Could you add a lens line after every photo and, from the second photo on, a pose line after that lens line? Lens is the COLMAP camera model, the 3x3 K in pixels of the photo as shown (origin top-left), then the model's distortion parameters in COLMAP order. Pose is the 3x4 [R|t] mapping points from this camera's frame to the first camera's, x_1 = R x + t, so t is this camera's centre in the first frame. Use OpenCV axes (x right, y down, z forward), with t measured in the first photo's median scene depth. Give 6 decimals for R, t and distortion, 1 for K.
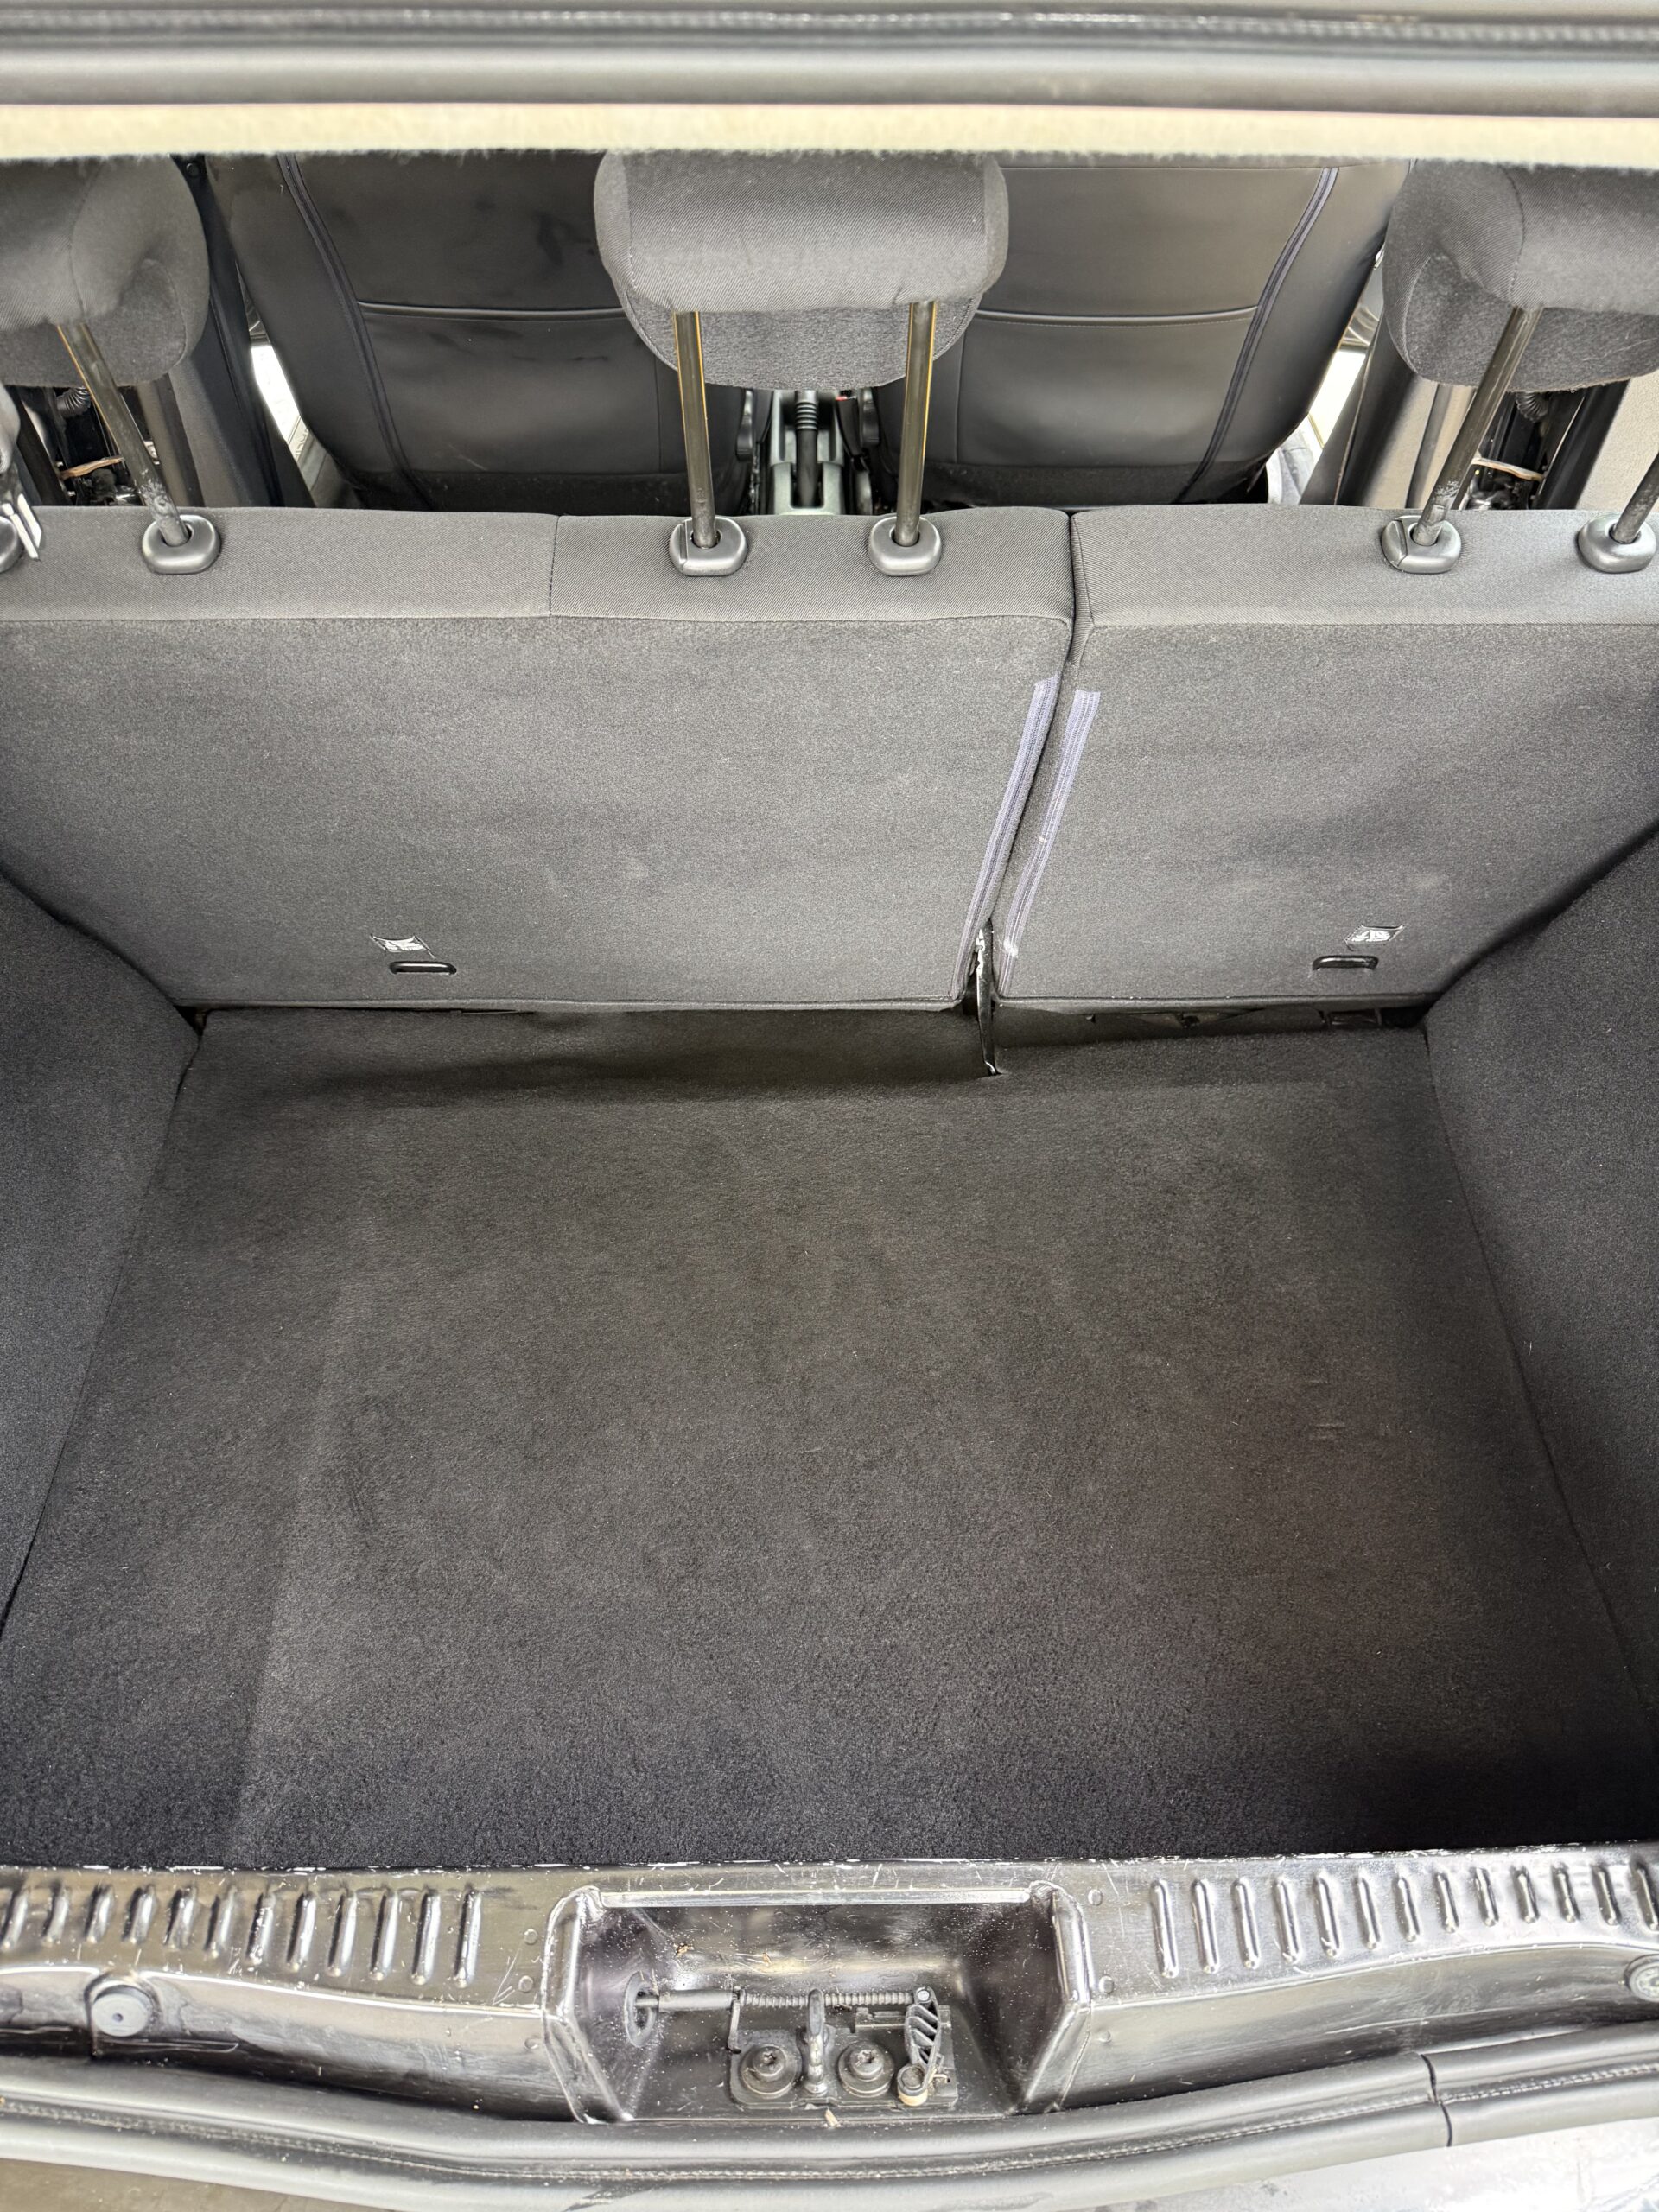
lens RADIAL K [[1585.8, 0, 829.5], [0, 1585.8, 1106.0], [0, 0, 1]] dist [0.045382, -0.083285]
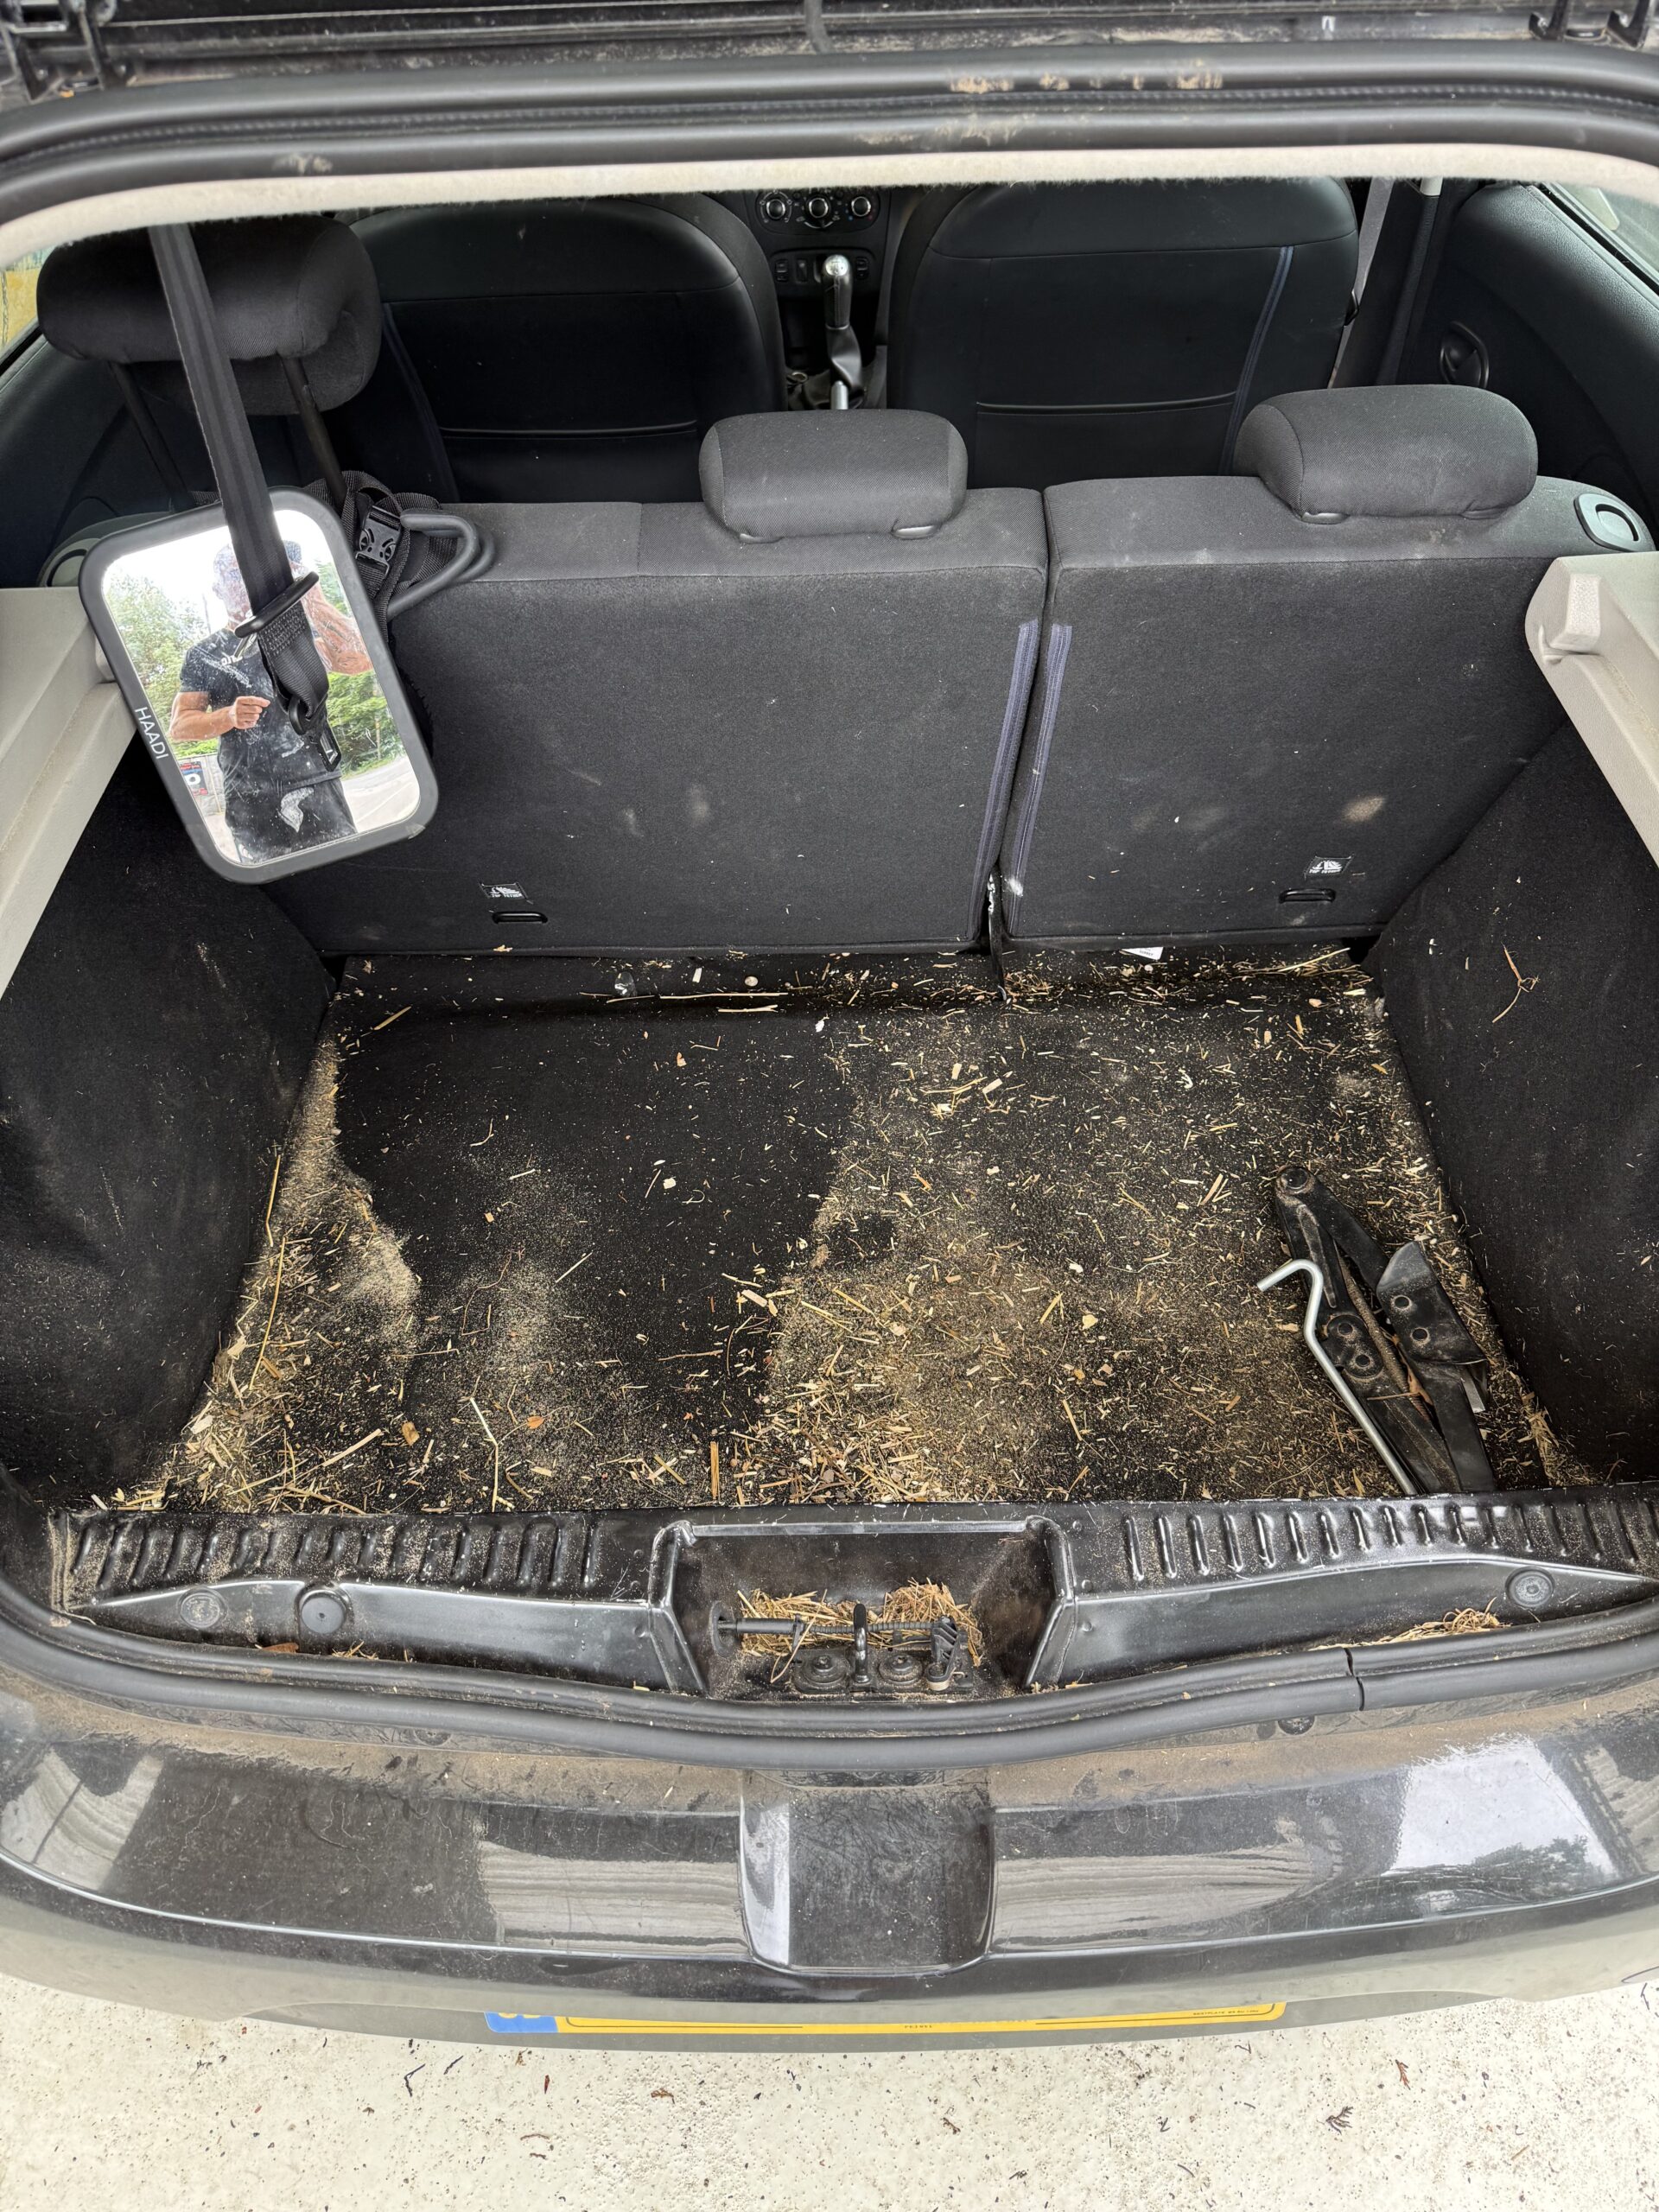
lens RADIAL K [[1580.6, 0, 811.5], [0, 1580.6, 1106.0], [0, 0, 1]] dist [0.083895, -0.187327]
pose [[0.999180, -0.016046, -0.037162, 0.006094], [0.013719, 0.997979, -0.062049, 0.235790], [0.038083, 0.061489, 0.997381, -0.295648]]
